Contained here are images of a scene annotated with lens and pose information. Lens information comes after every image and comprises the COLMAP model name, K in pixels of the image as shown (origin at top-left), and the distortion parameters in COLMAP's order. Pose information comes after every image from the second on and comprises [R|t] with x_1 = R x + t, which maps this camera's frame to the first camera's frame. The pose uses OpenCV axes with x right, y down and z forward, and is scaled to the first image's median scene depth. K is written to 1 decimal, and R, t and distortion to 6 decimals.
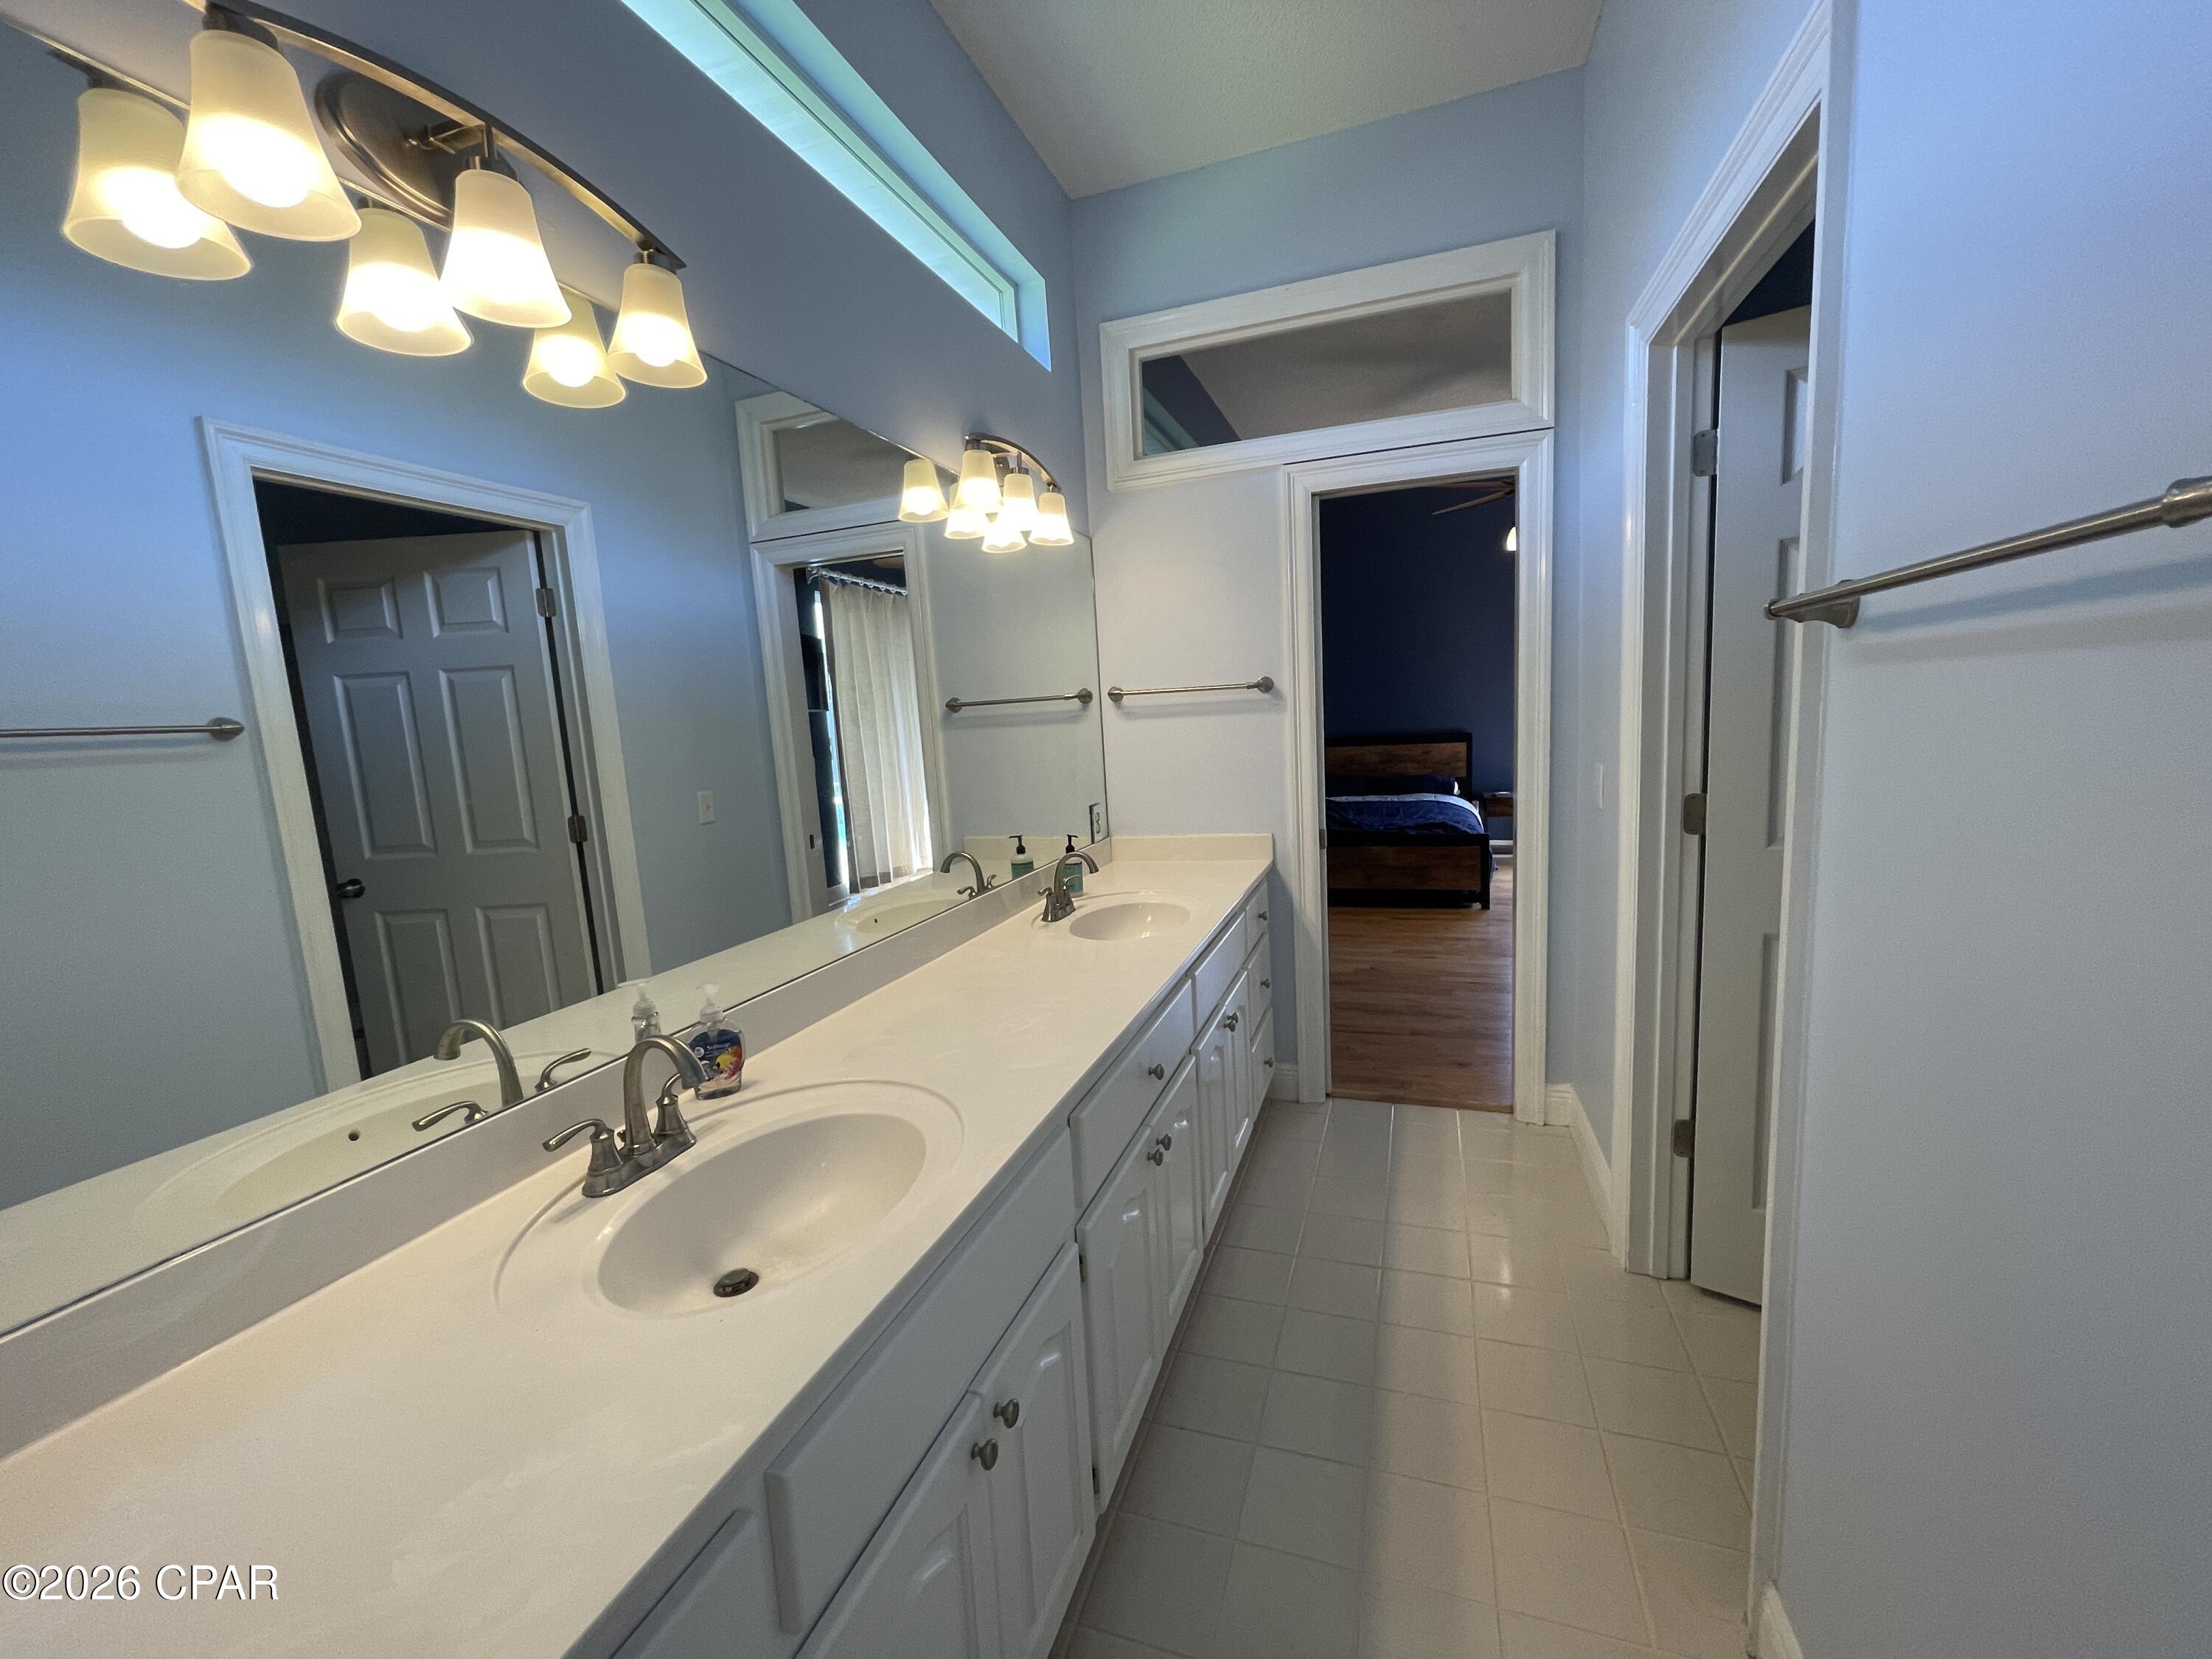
lens RADIAL K [[899.3, 0, 1101.7], [0, 899.3, 826.7], [0, 0, 1]] dist [-0.001927, 0.000727]
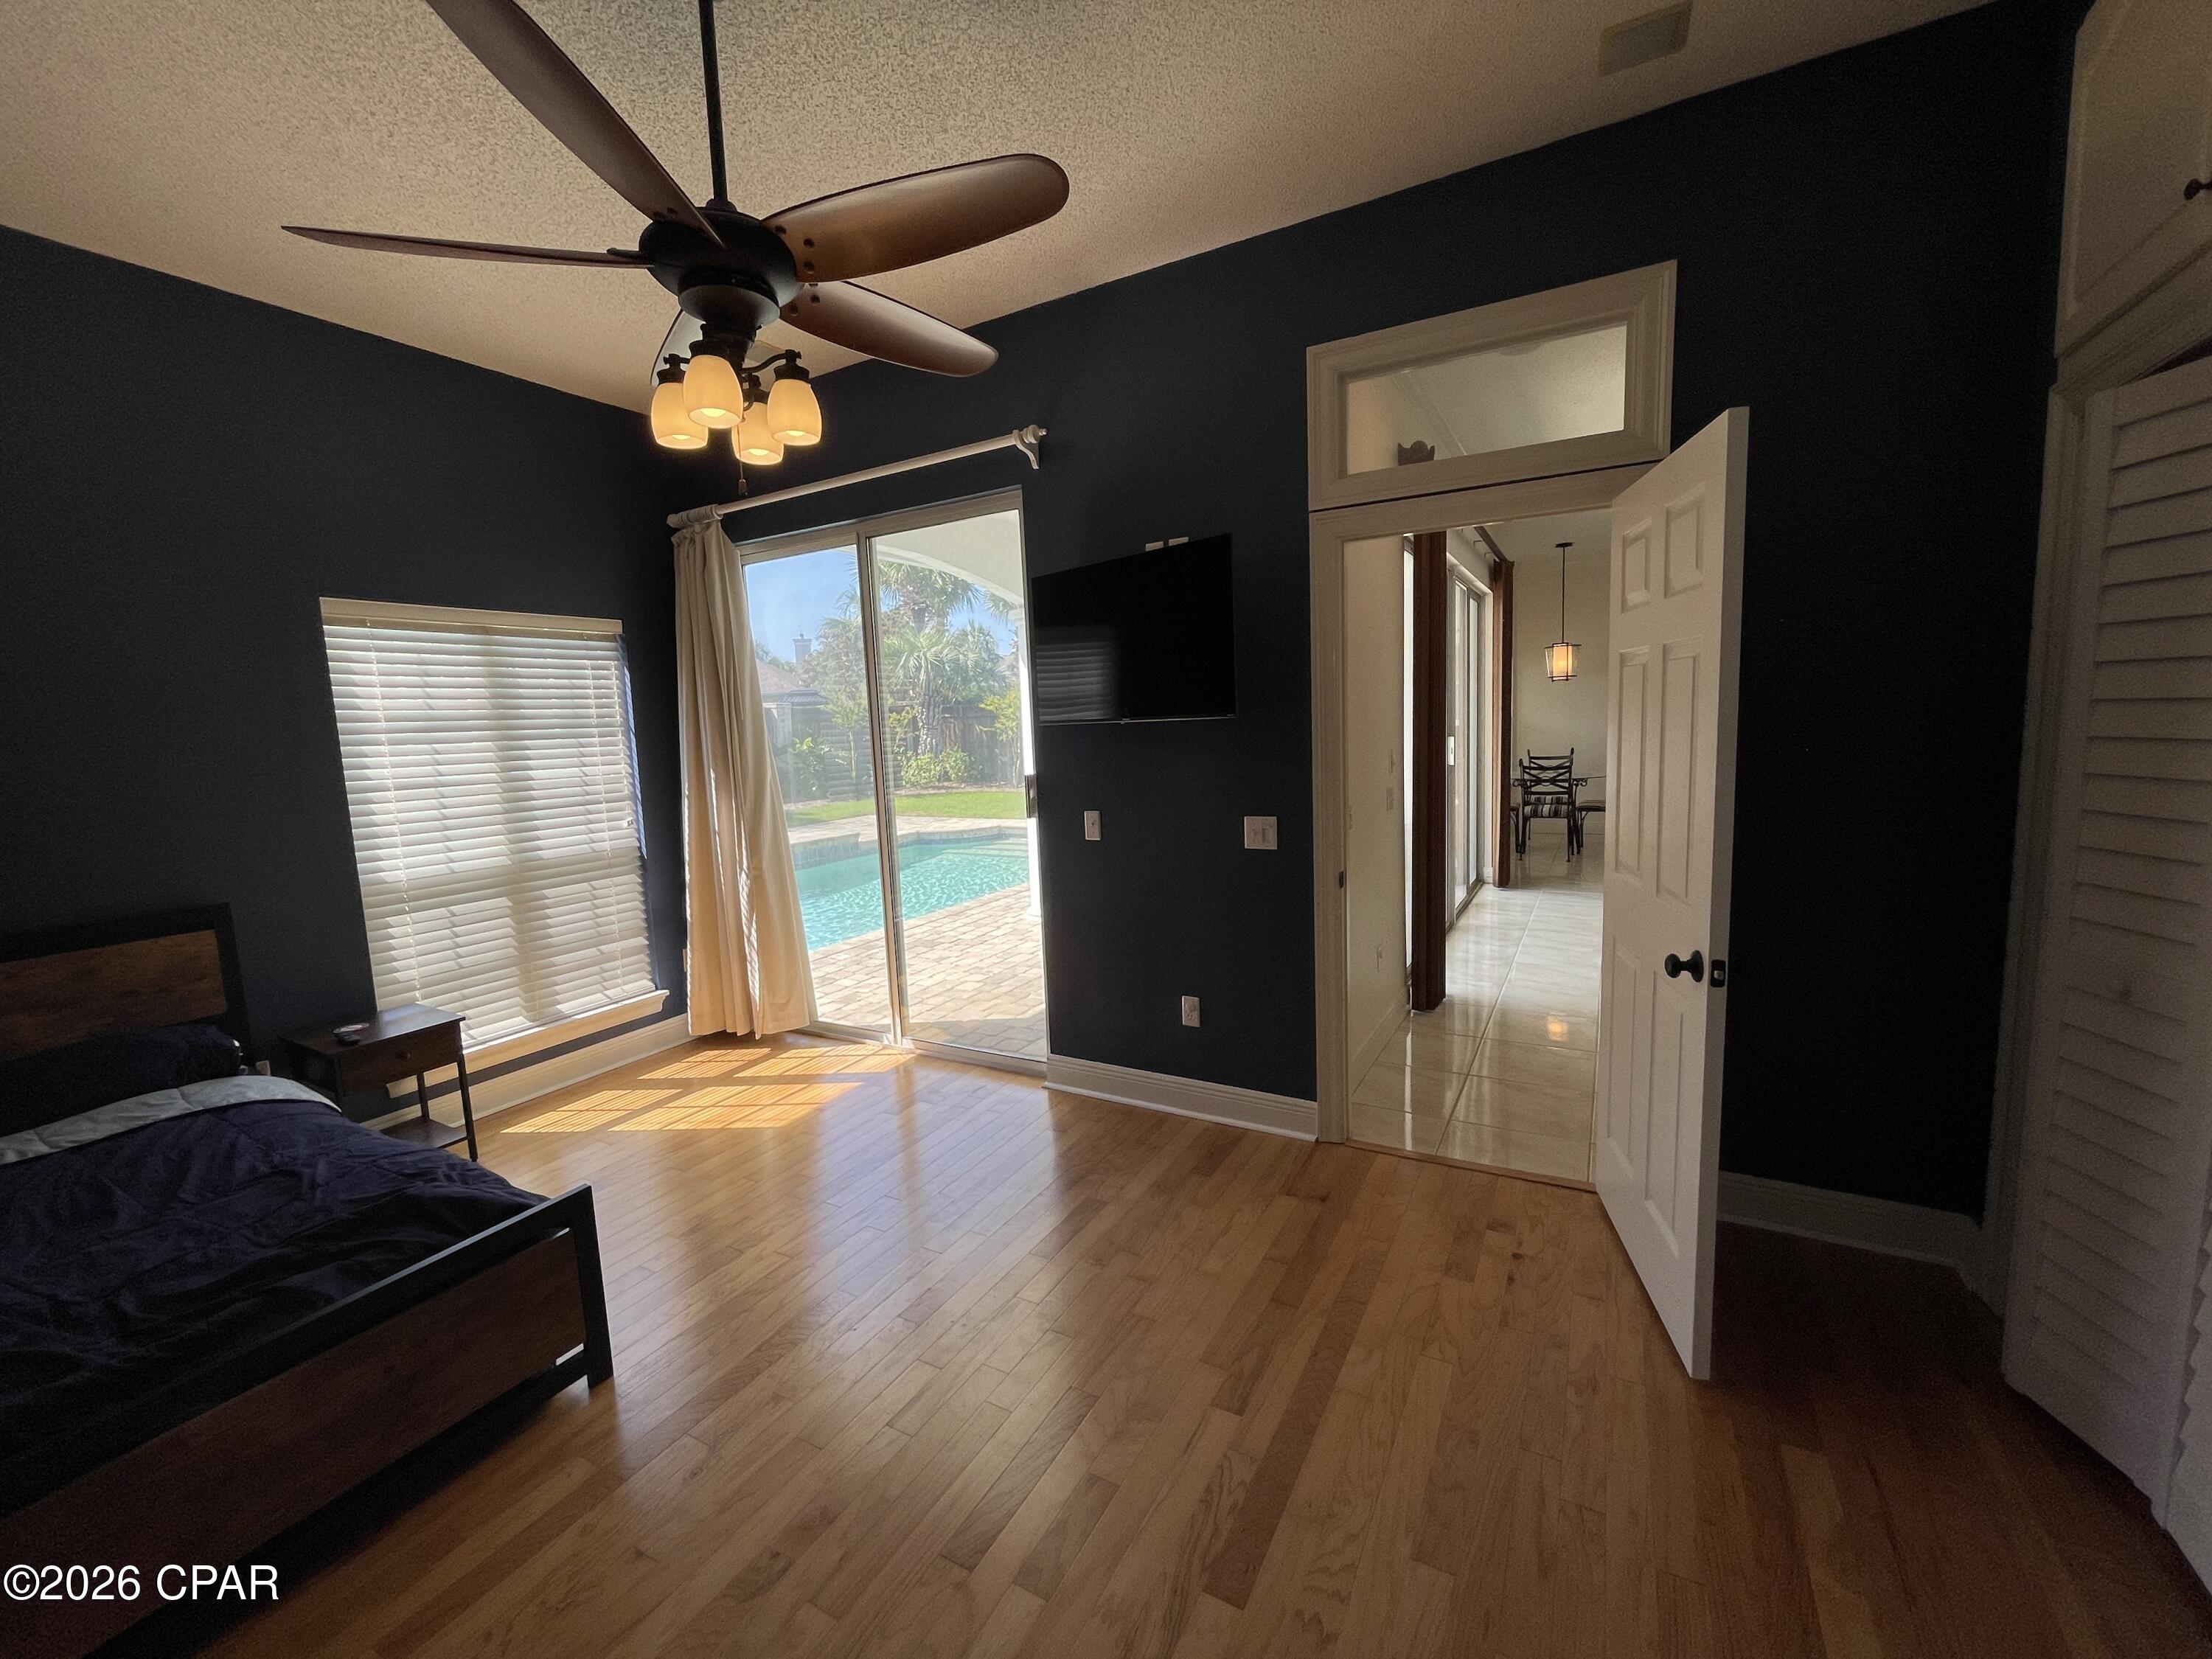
lens RADIAL K [[899.3, 0, 1101.7], [0, 899.3, 826.7], [0, 0, 1]] dist [-0.001927, 0.000727]
pose [[0.181829, -0.067342, 0.981022, 0.089733], [0.160376, 0.986325, 0.037981, -0.095651], [-0.970164, 0.150426, 0.190143, 0.558269]]
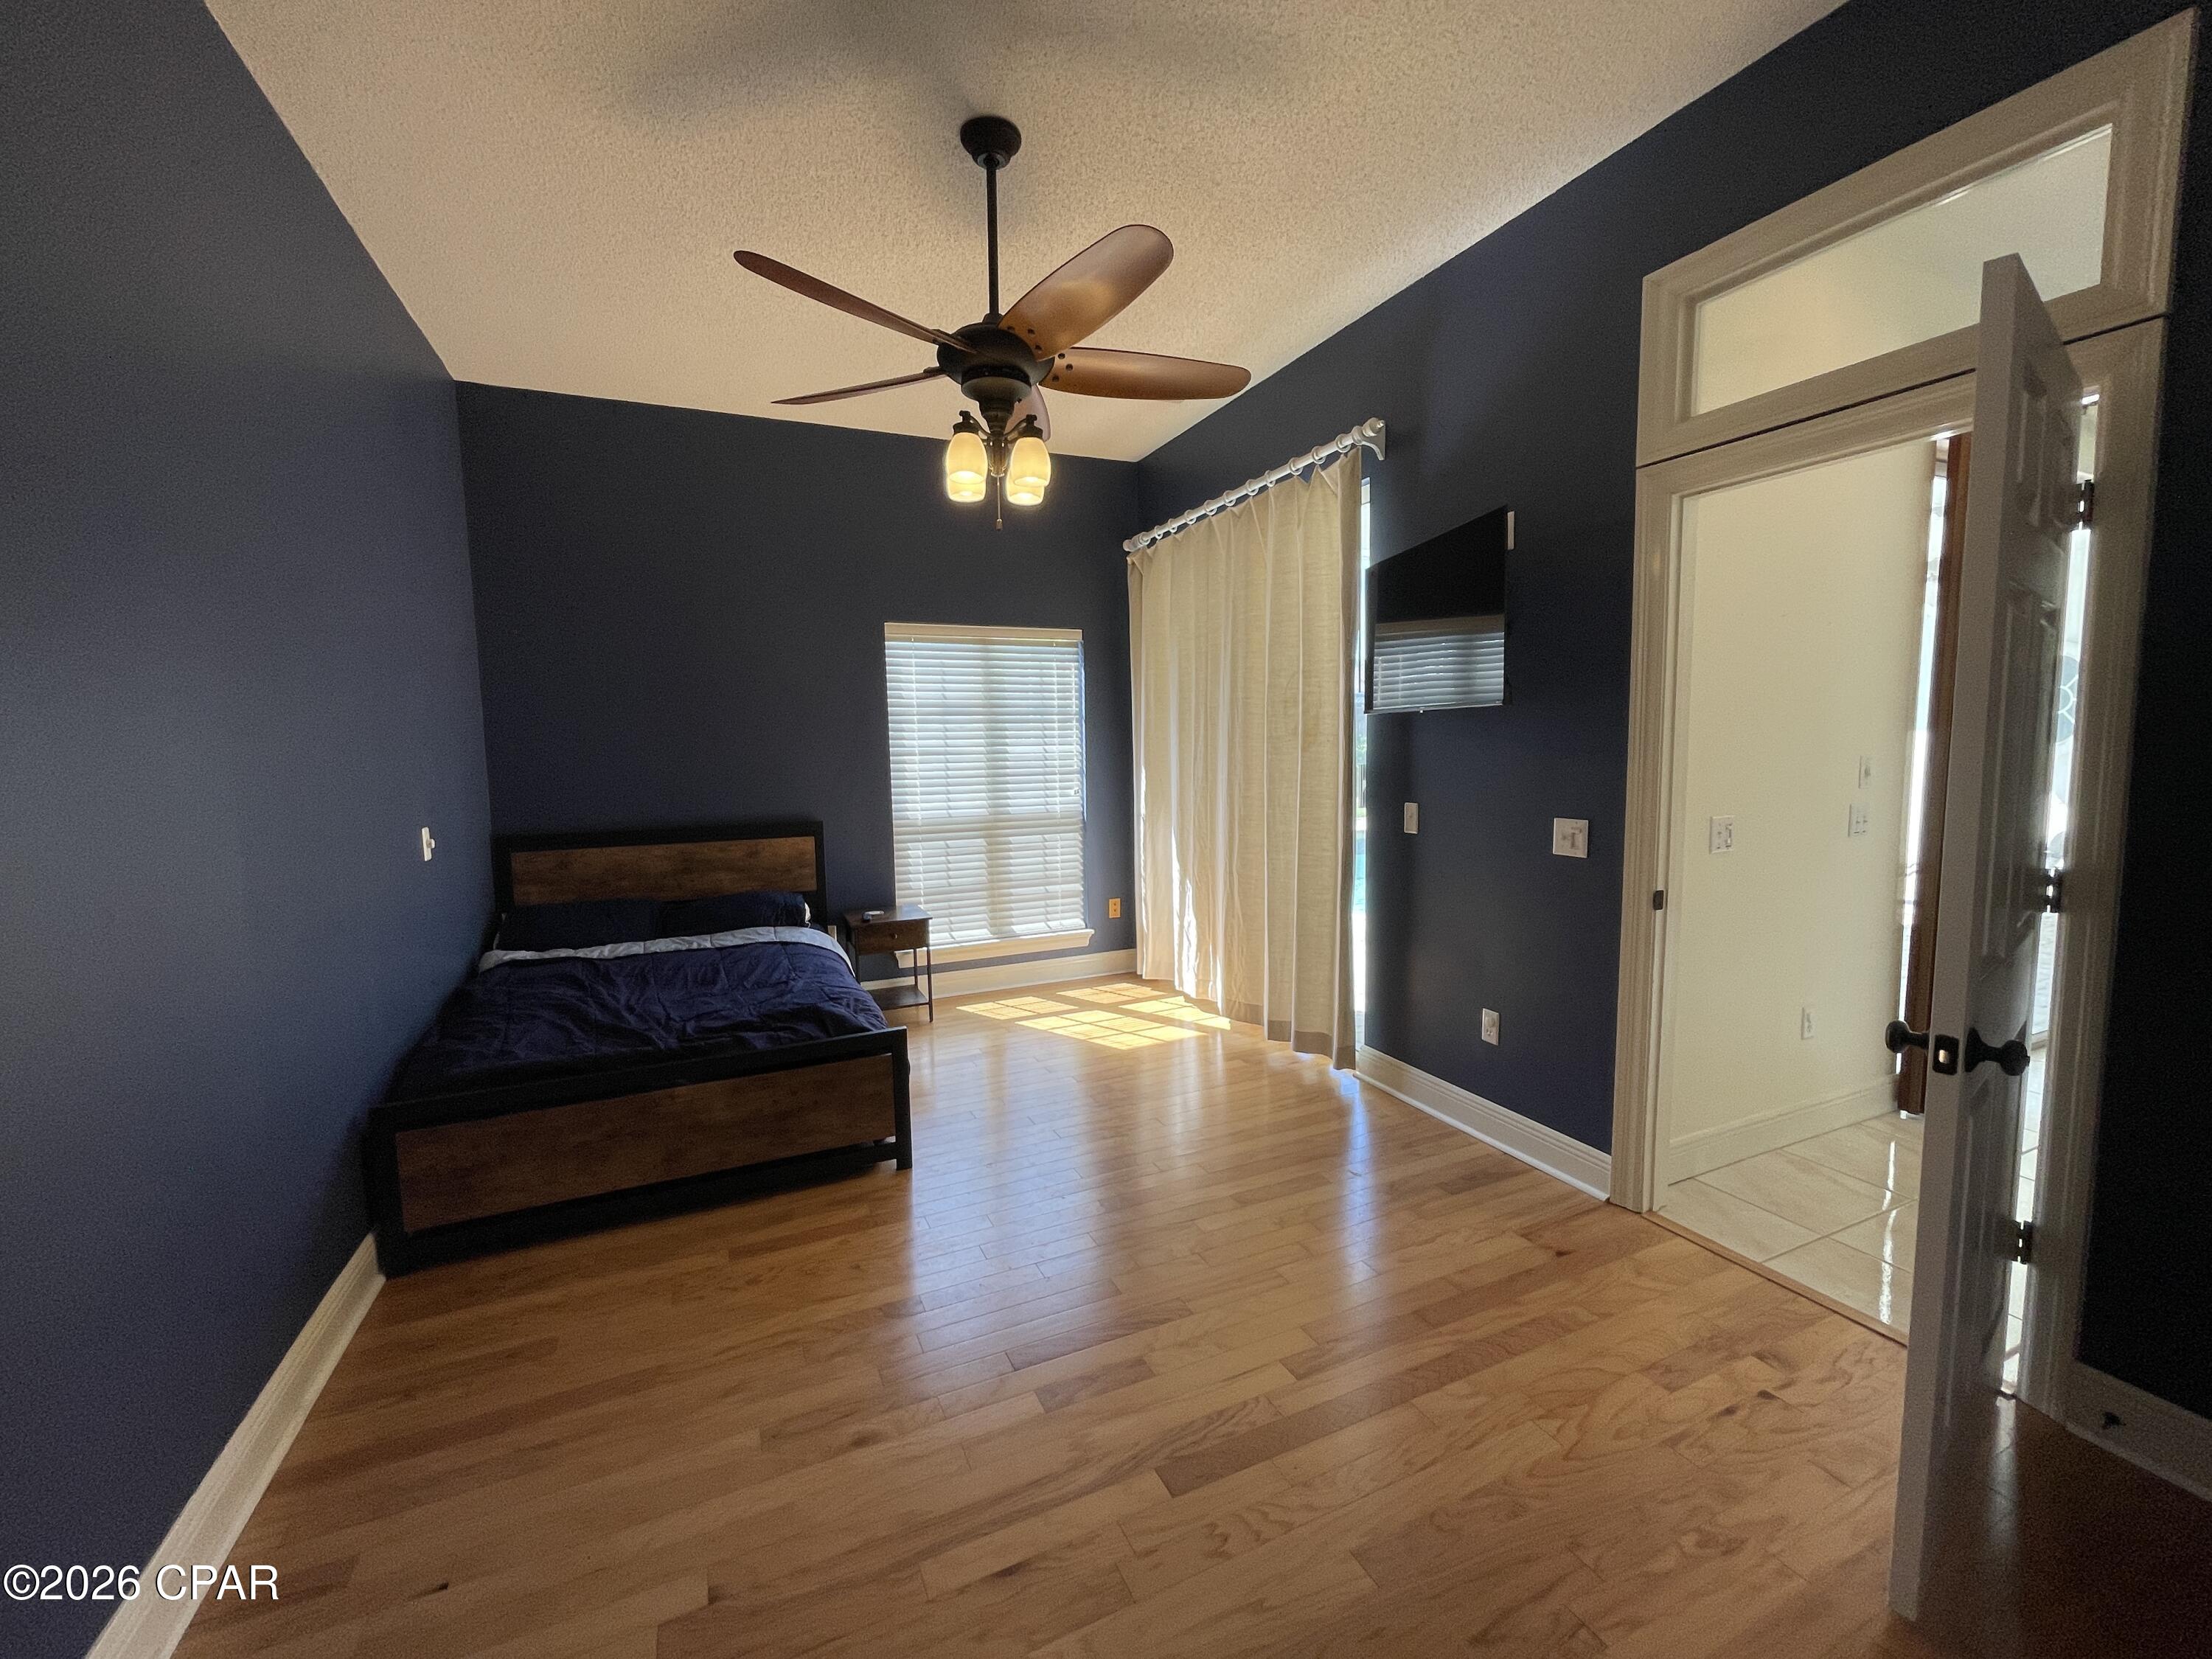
lens RADIAL K [[894.1, 0, 1099.6], [0, 894.1, 829.5], [0, 0, 1]] dist [-0.002469, -0.000935]
pose [[0.725766, -0.025522, 0.687468, 0.122300], [0.067520, 0.997129, -0.034264, -0.066735], [-0.684620, 0.071285, 0.725406, 0.420983]]
